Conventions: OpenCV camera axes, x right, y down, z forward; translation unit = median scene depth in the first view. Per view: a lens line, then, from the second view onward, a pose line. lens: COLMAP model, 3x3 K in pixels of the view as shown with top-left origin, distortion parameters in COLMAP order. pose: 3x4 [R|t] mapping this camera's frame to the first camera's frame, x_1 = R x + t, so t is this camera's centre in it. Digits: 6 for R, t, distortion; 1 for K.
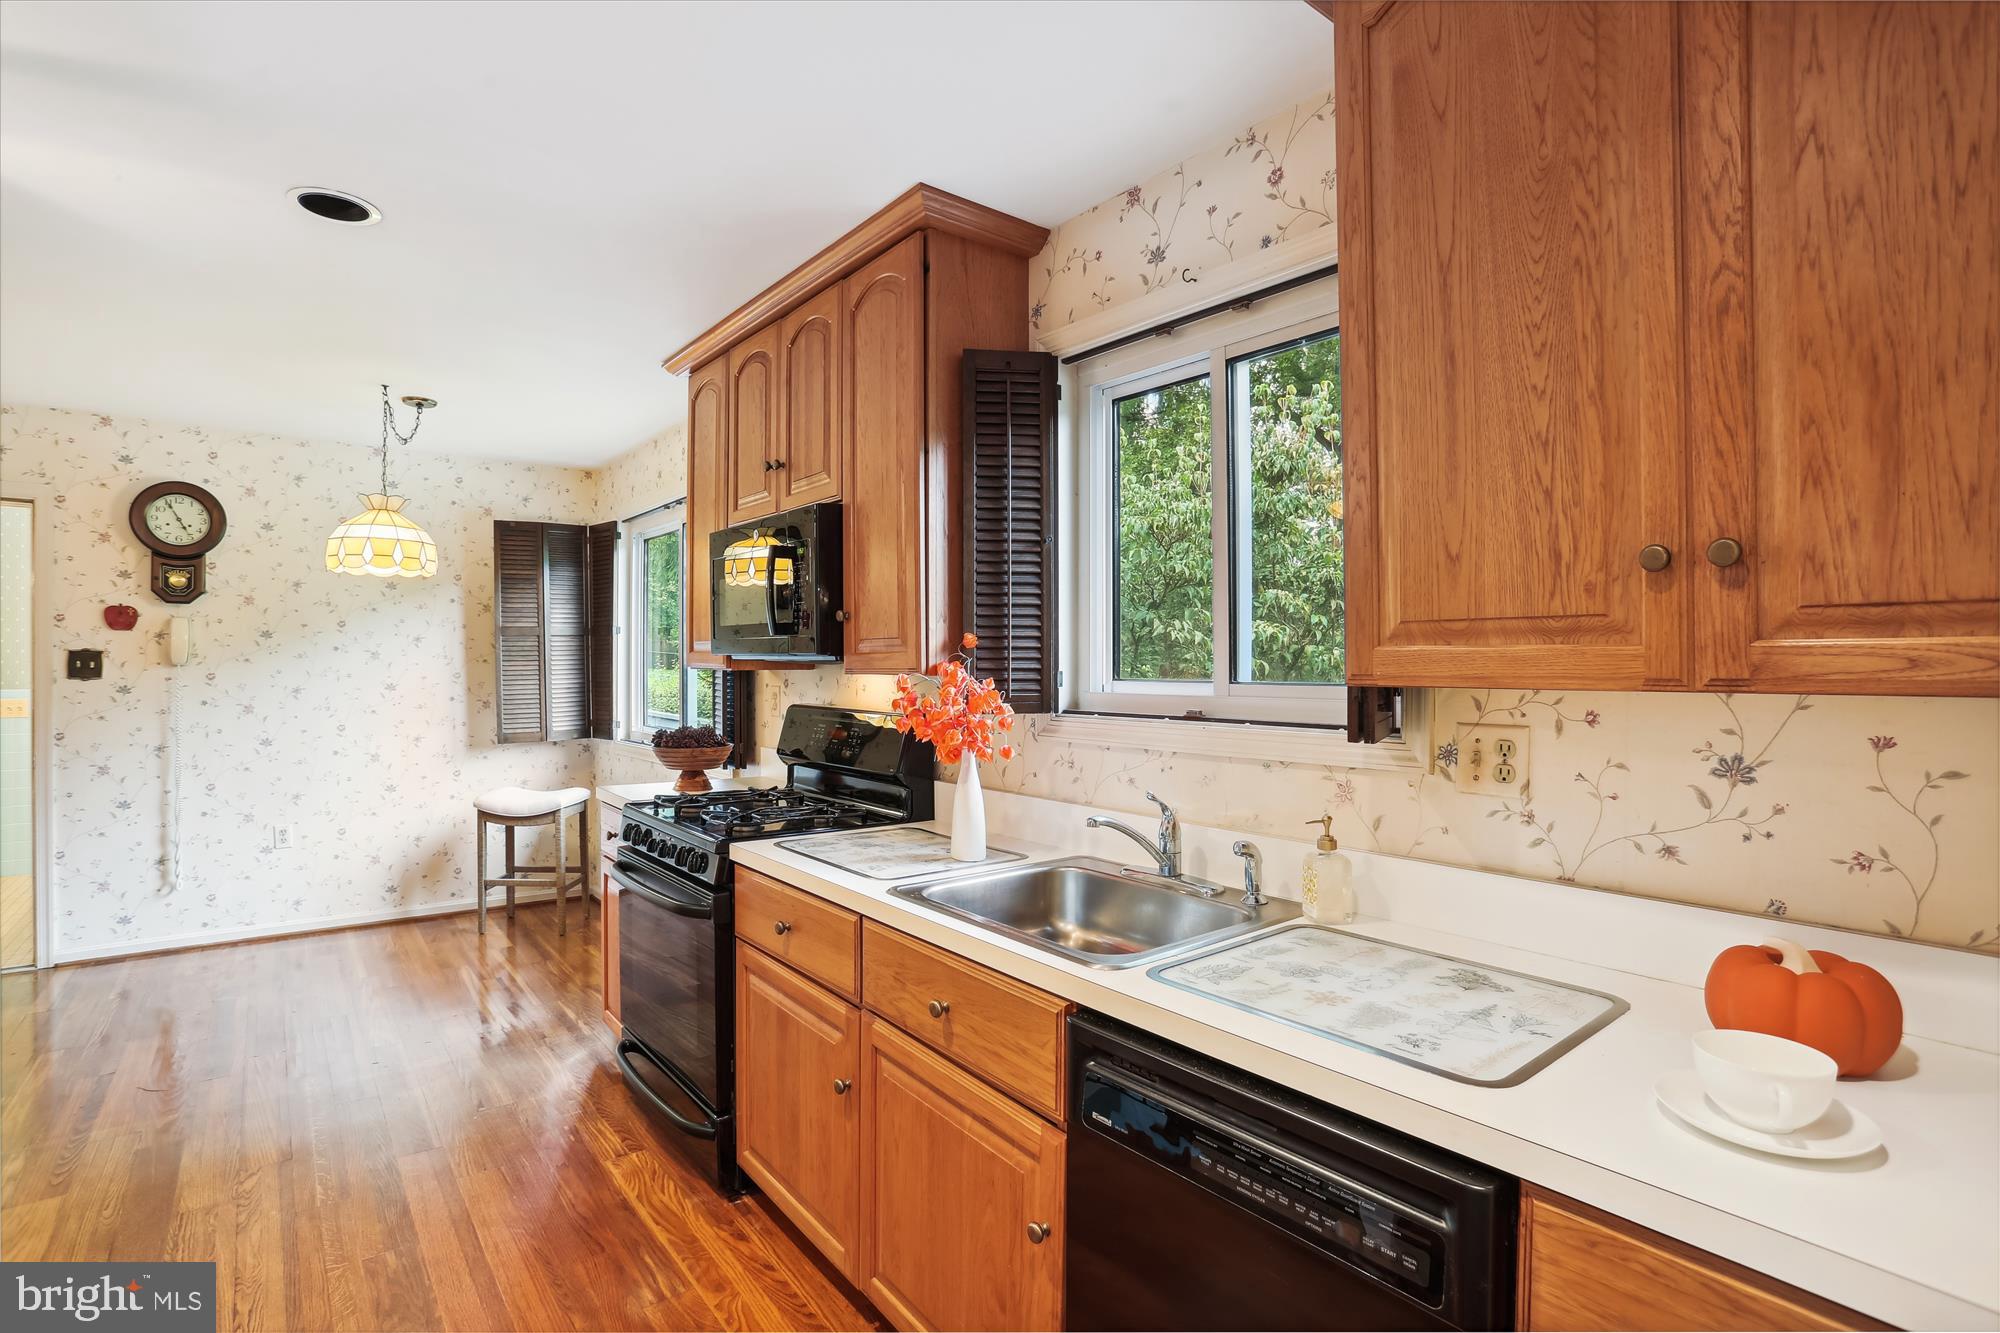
lens RADIAL K [[952.3, 0, 985.8], [0, 952.3, 669.8], [0, 0, 1]] dist [-0.024008, 0.004633]
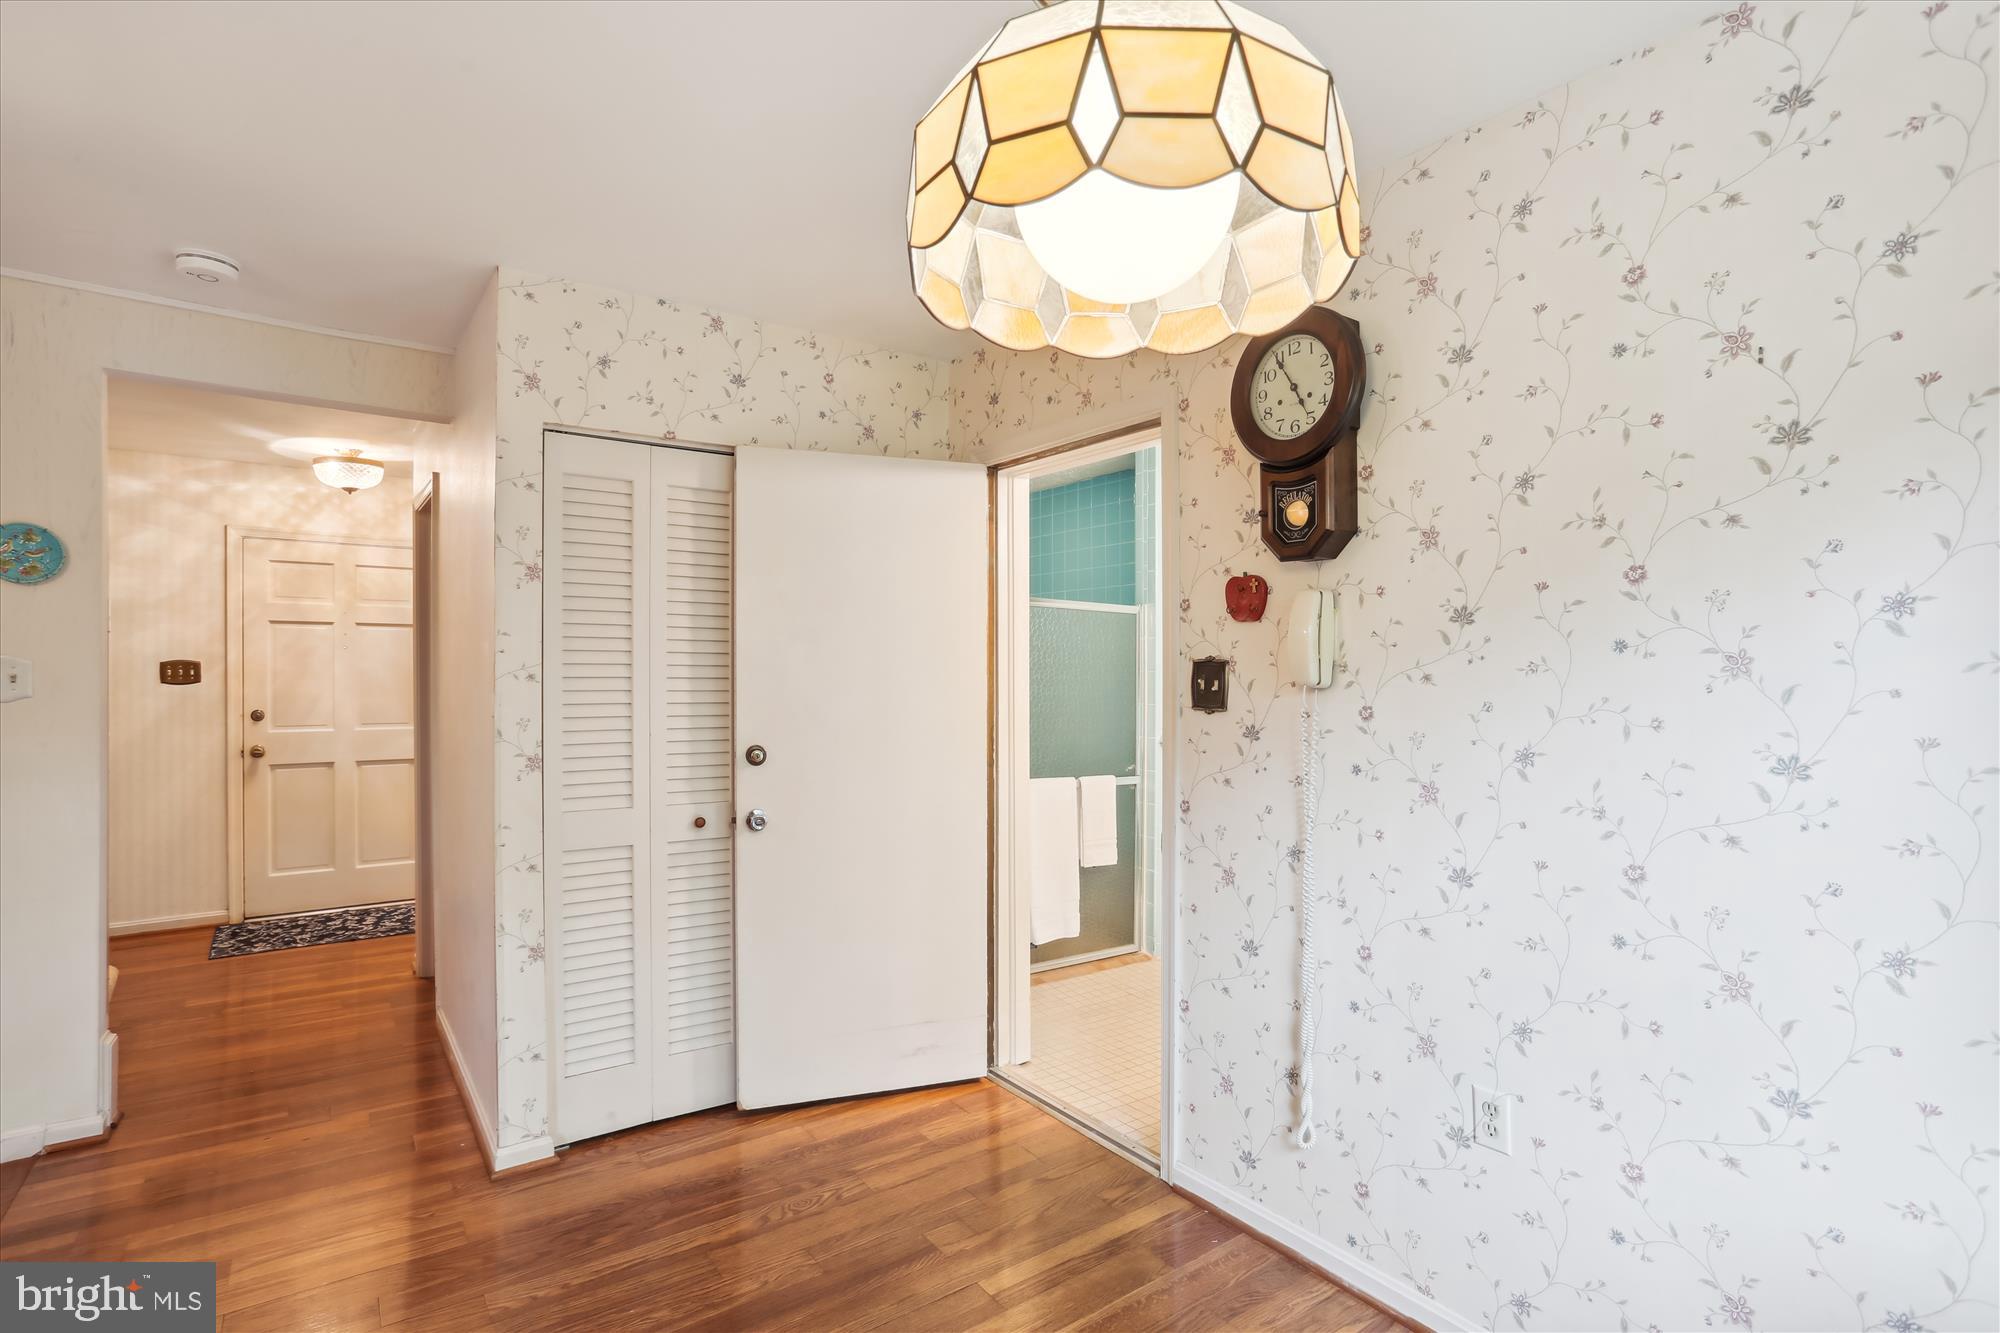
lens RADIAL K [[952.3, 0, 993.4], [0, 952.3, 669.8], [0, 0, 1]] dist [-0.024008, 0.004633]
pose [[-0.011985, -0.006460, -0.999907, -0.360868], [-0.013993, 0.999882, -0.006292, -0.008929], [0.999830, 0.013916, -0.012073, 0.829281]]
